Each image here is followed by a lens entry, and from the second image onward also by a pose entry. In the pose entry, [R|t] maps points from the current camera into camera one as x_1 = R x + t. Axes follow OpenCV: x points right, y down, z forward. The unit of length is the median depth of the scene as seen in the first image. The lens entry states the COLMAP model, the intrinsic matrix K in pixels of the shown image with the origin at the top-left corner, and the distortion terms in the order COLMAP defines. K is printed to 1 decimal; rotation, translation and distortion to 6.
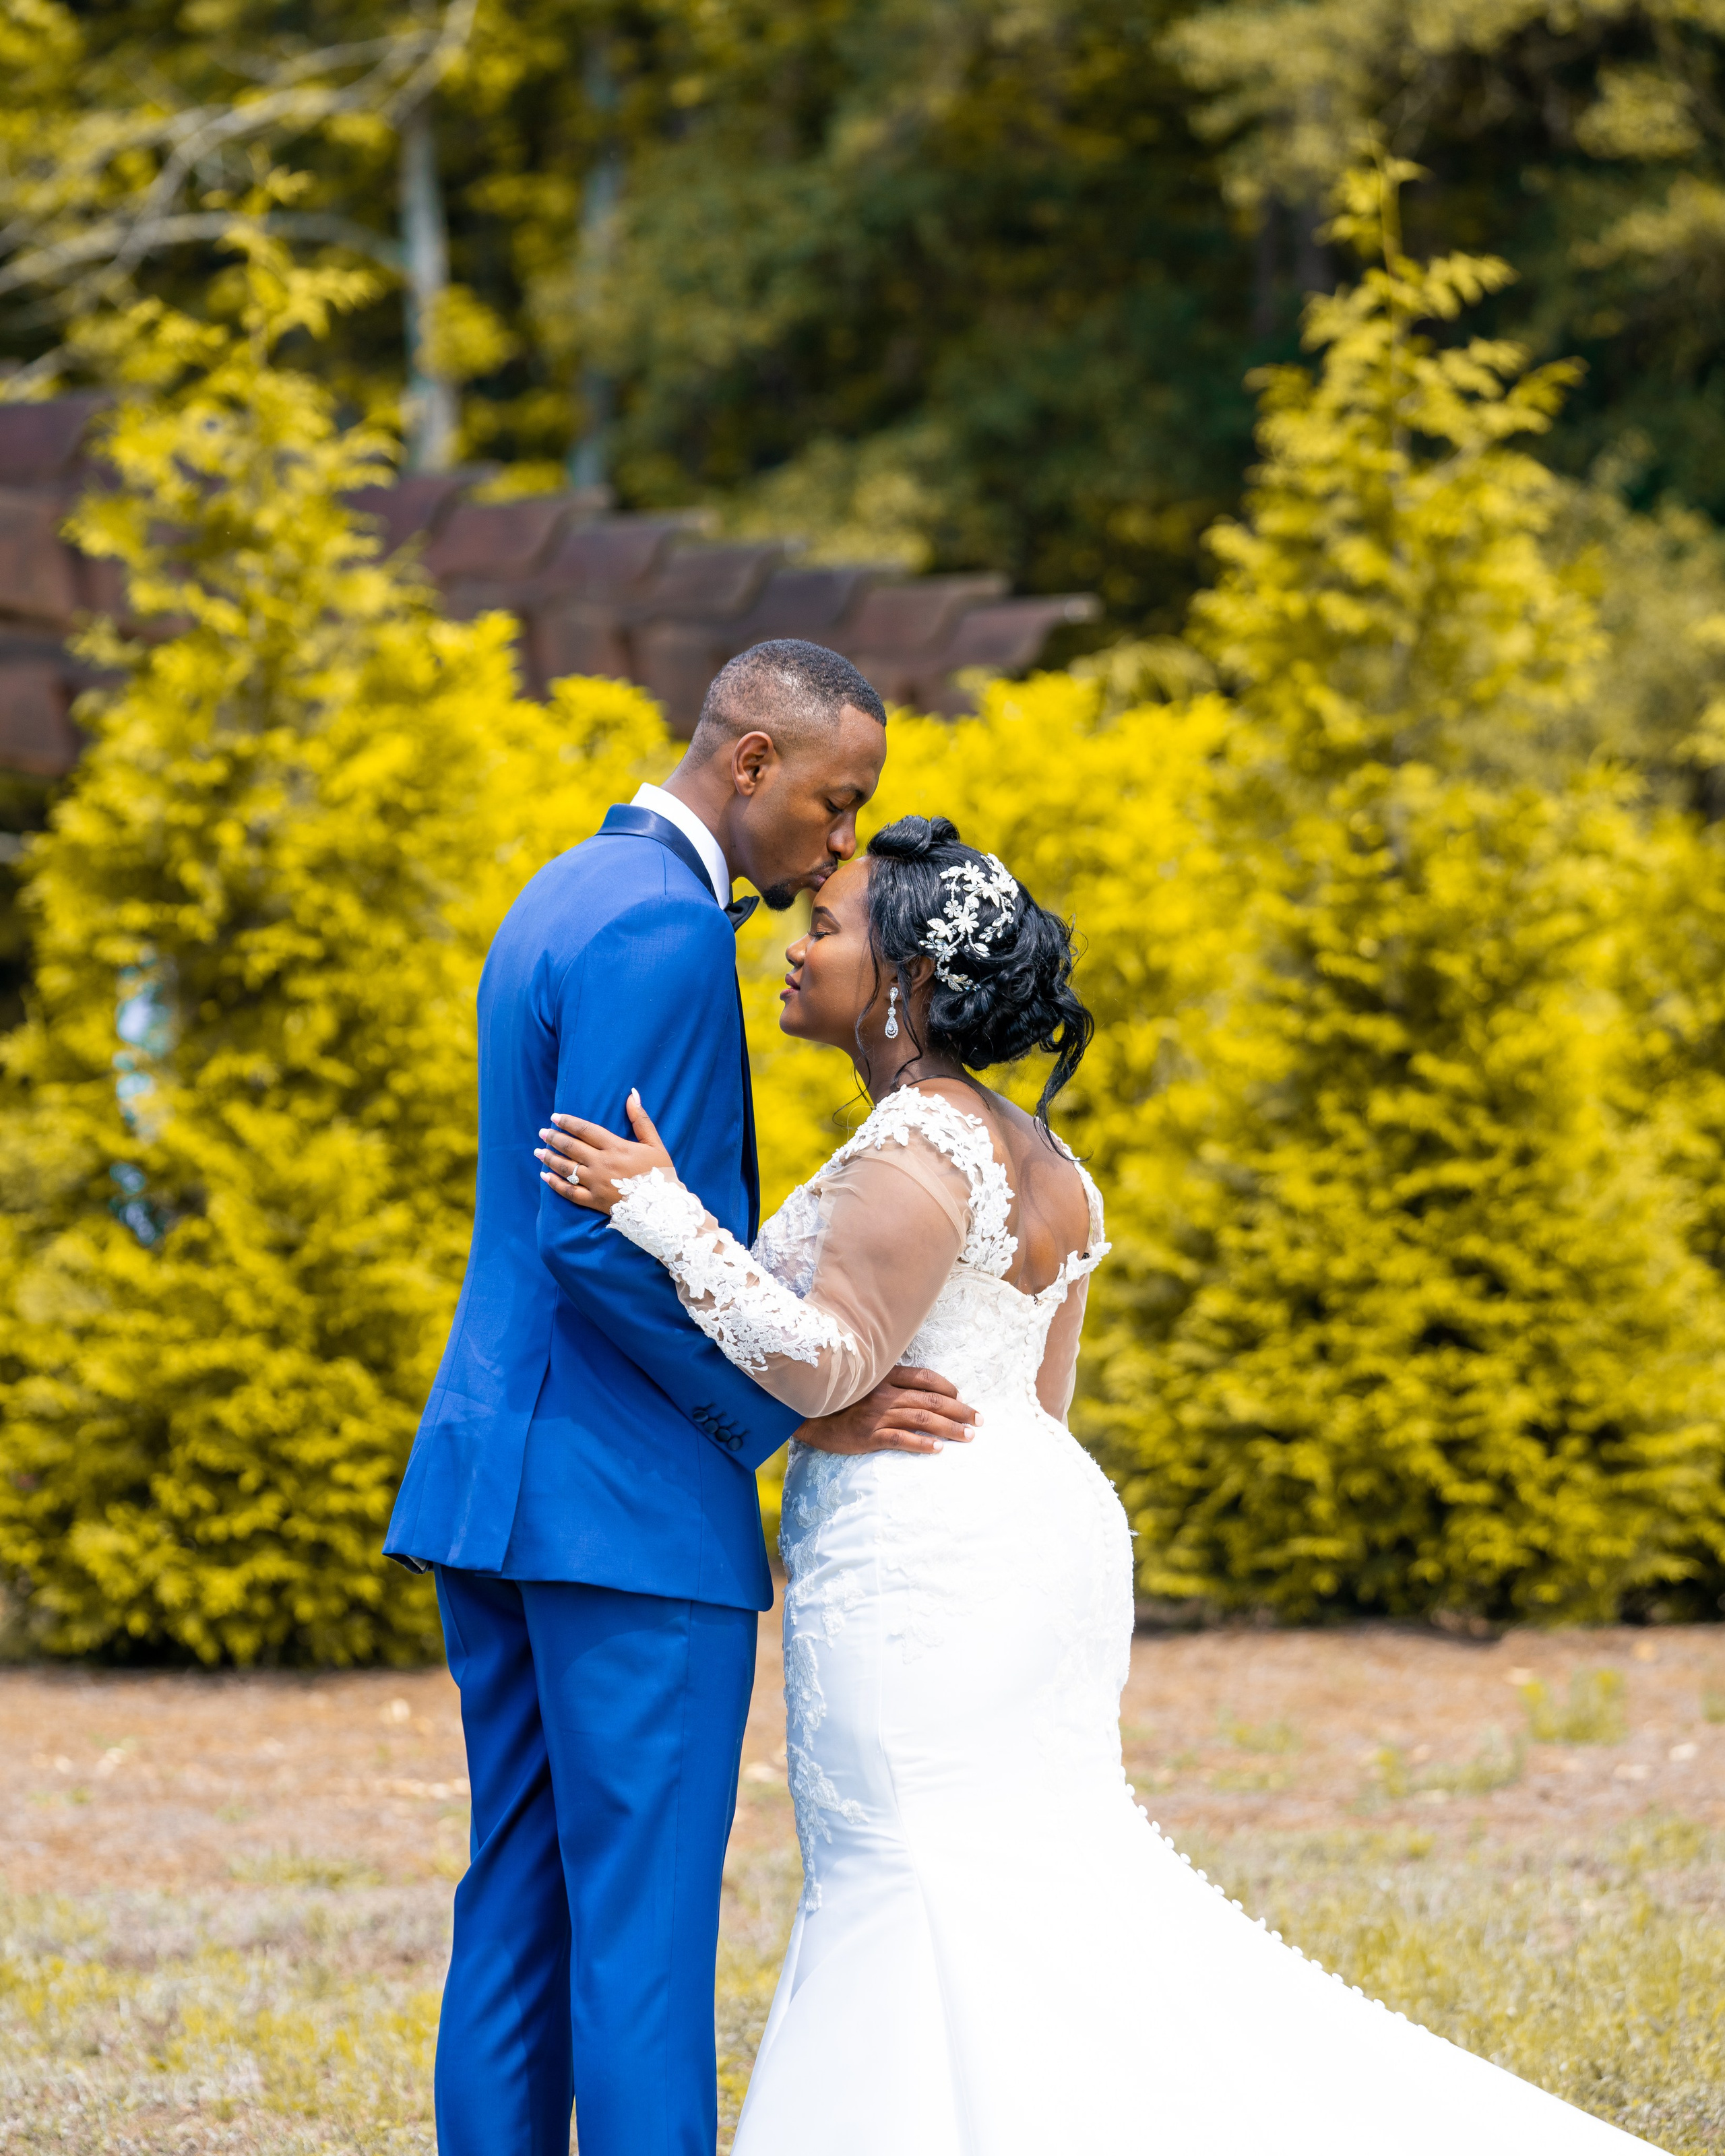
lens RADIAL K [[9943.9, 0, 864.1], [0, 9943.9, 1300.4], [0, 0, 1]] dist [0.552439, 1.386959]
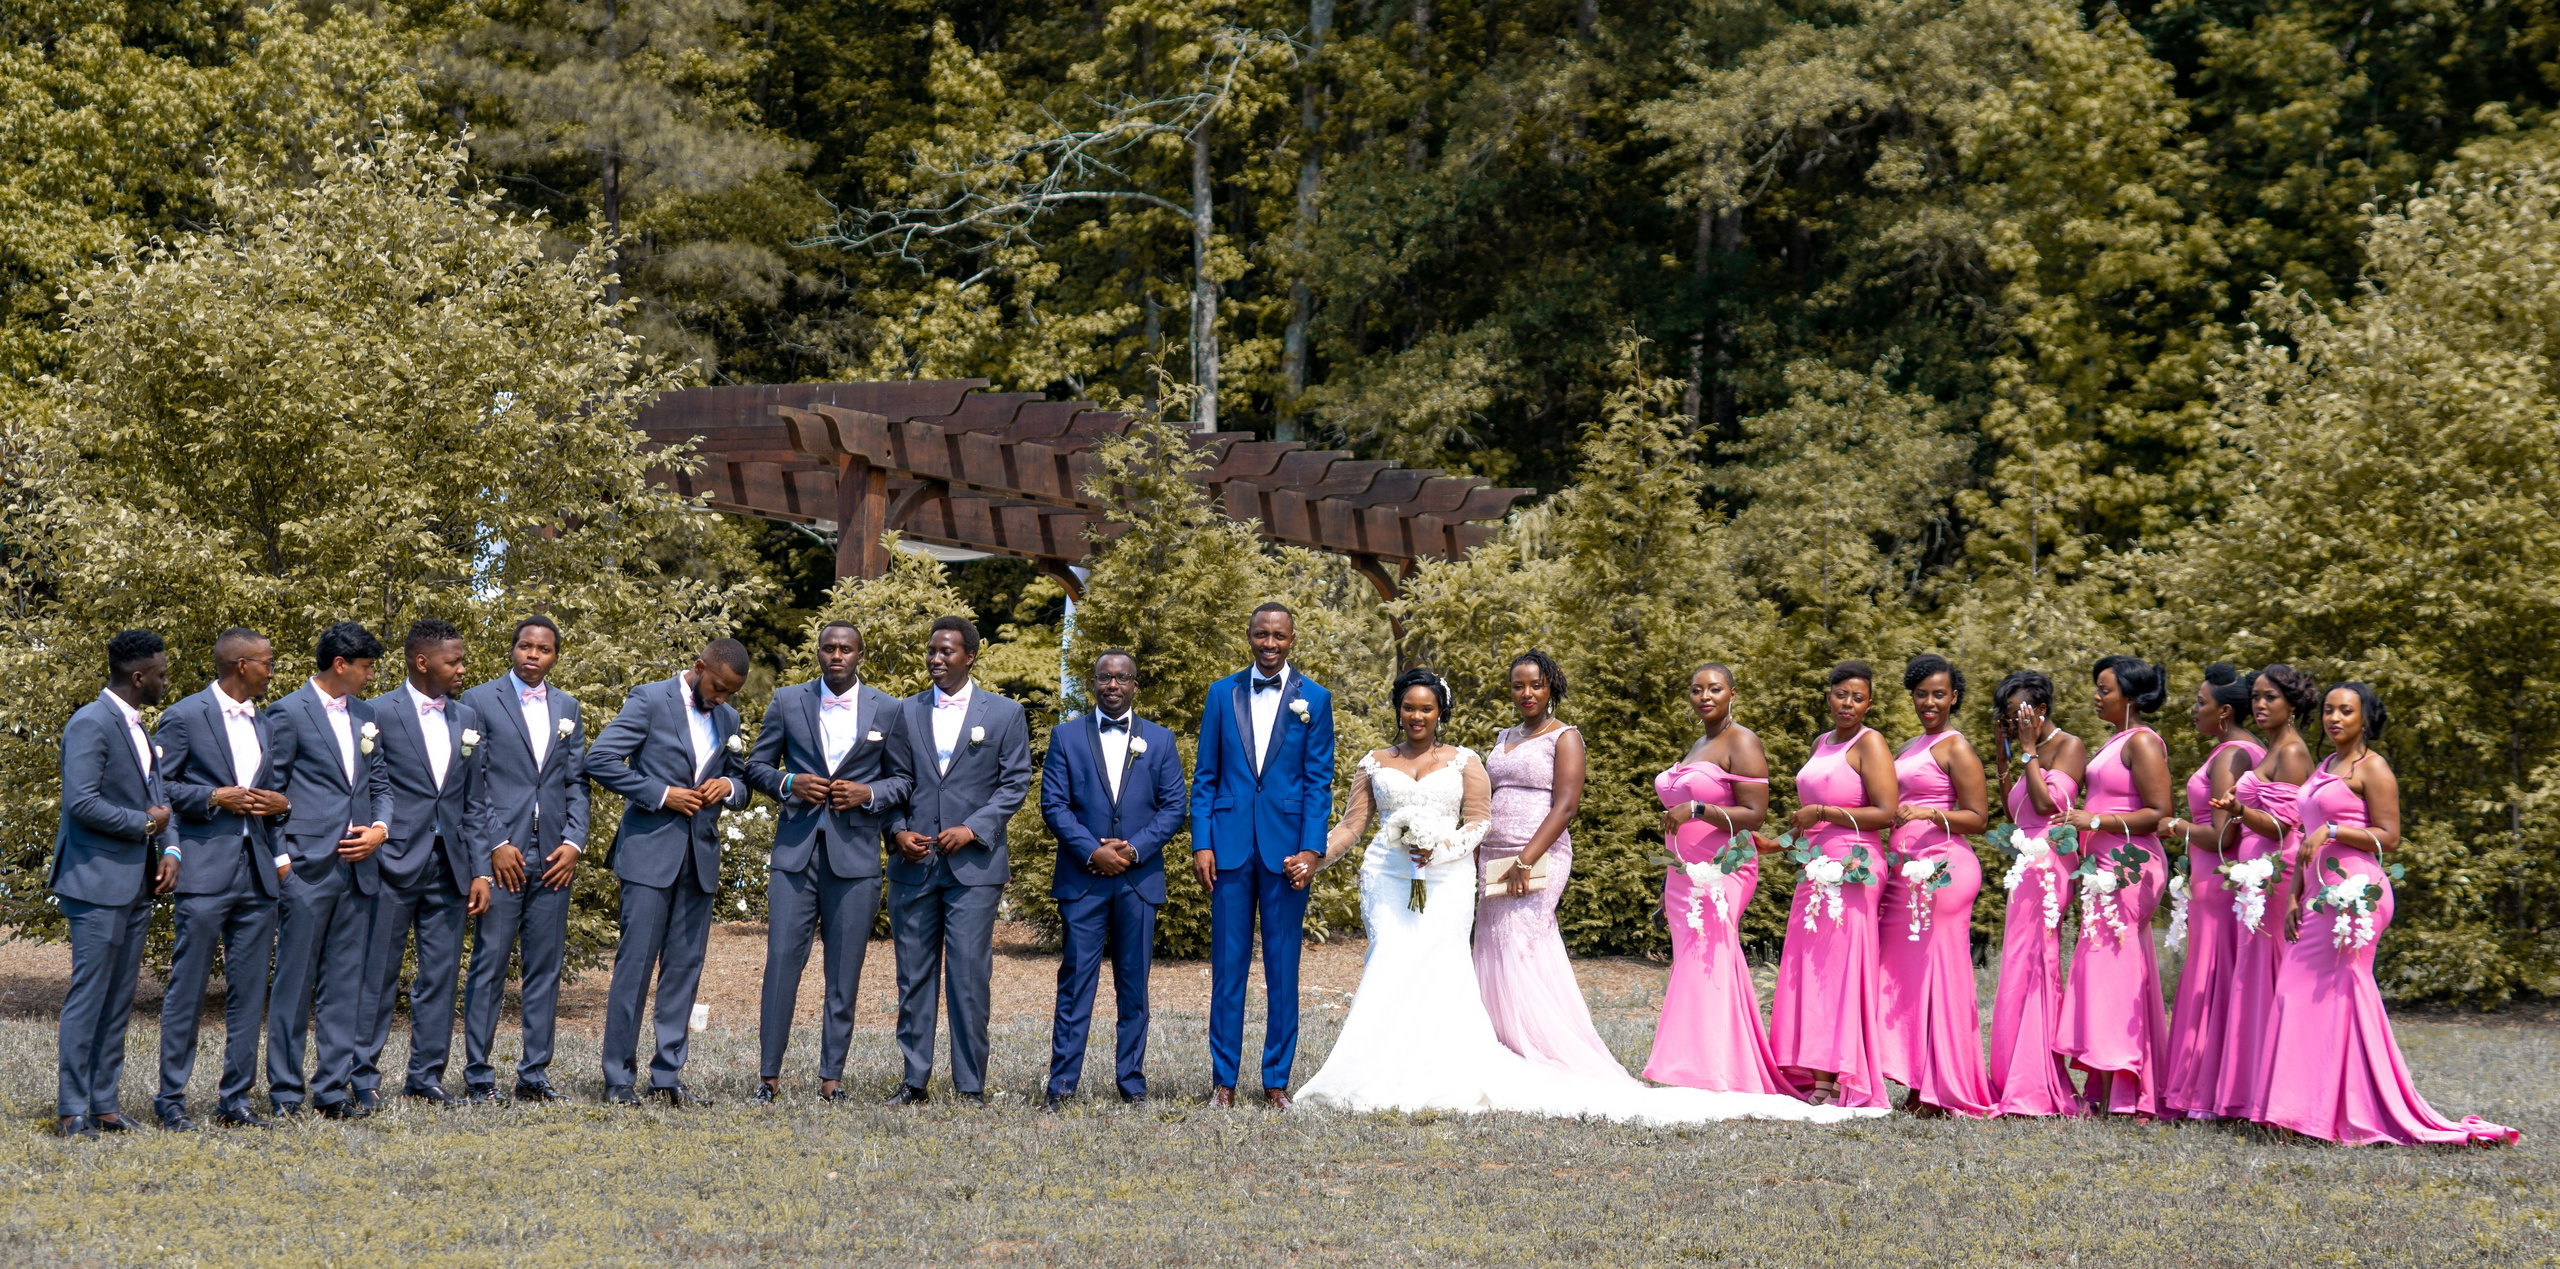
lens RADIAL K [[7441.6, 0, 1280.0], [0, 7441.6, 634.5], [0, 0, 1]] dist [-0.124778, -0.474570]
pose [[0.999305, 0.024169, -0.028392, 0.020007], [-0.024976, 0.999284, -0.028430, 0.008433], [0.027684, 0.029119, 0.999193, -0.766551]]
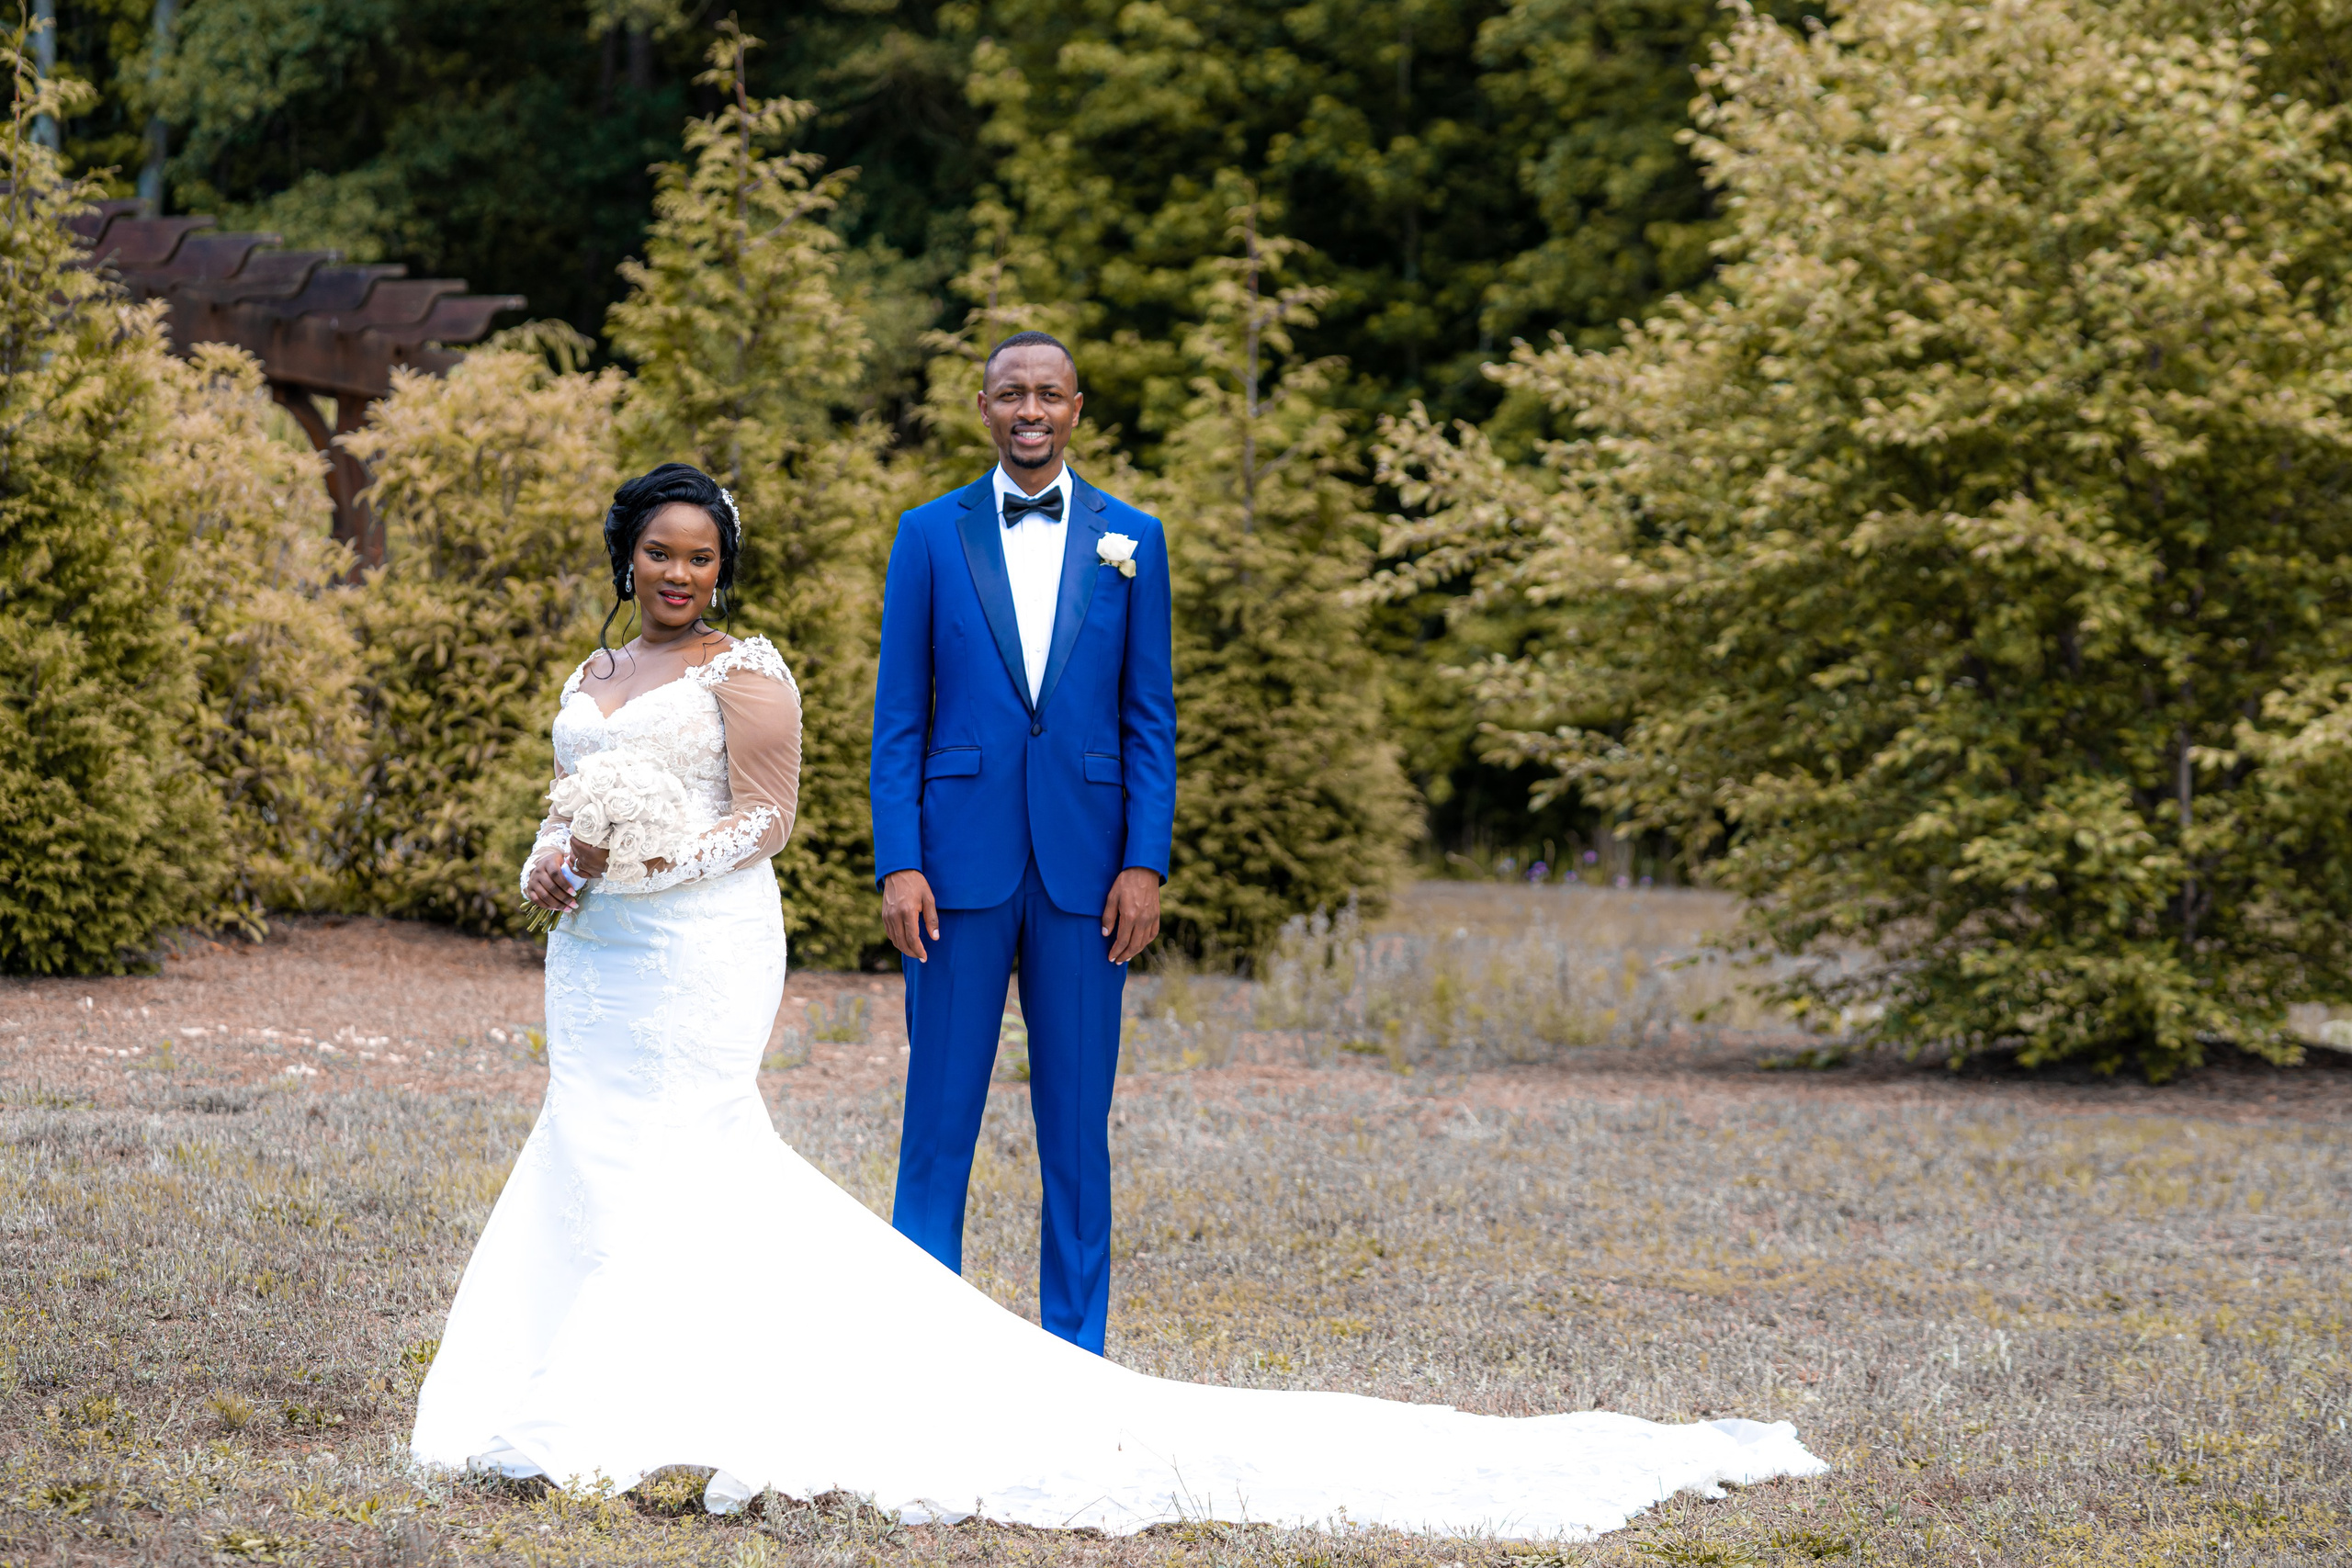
lens RADIAL K [[6814.2, 0, 1180.3], [0, 6814.2, 736.3], [0, 0, 1]] dist [-0.014644, -0.757667]
pose [[0.990980, 0.030820, 0.130416, -0.015748], [-0.030301, 0.999523, -0.005961, 0.000617], [-0.130537, 0.001955, 0.991441, -0.070304]]
